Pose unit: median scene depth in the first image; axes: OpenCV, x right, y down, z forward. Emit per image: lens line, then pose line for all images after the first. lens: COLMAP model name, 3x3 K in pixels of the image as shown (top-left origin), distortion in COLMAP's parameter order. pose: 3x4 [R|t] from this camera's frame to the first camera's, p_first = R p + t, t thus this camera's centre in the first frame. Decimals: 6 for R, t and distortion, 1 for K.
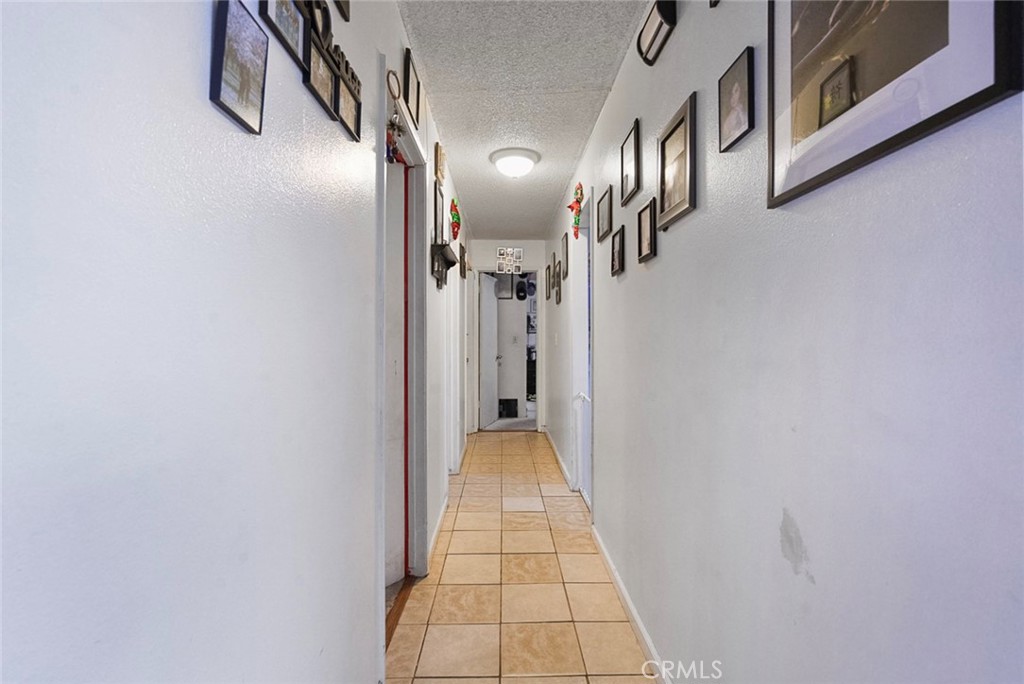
lens RADIAL K [[450.5, 0, 511.3], [0, 450.5, 339.4], [0, 0, 1]] dist [-0.010288, 0.005160]
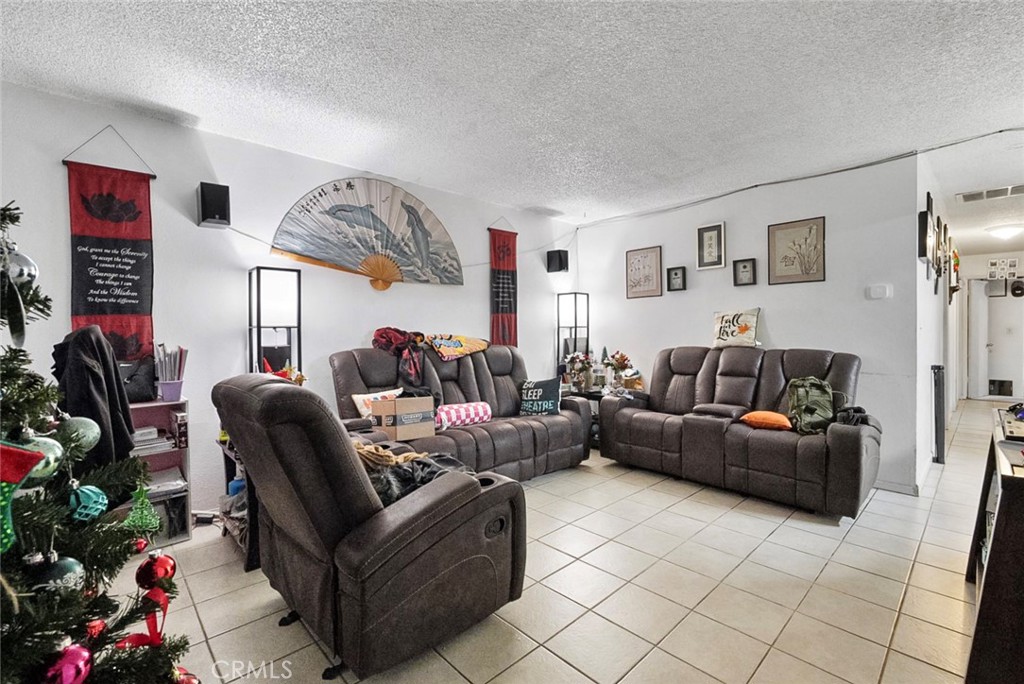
lens RADIAL K [[450.5, 0, 511.6], [0, 450.5, 340.4], [0, 0, 1]] dist [-0.010288, 0.005160]
pose [[0.665092, 0.005151, -0.746743, 0.018318], [0.007648, 0.999877, 0.013709, 0.000886], [0.746722, -0.014829, 0.664971, -0.786470]]
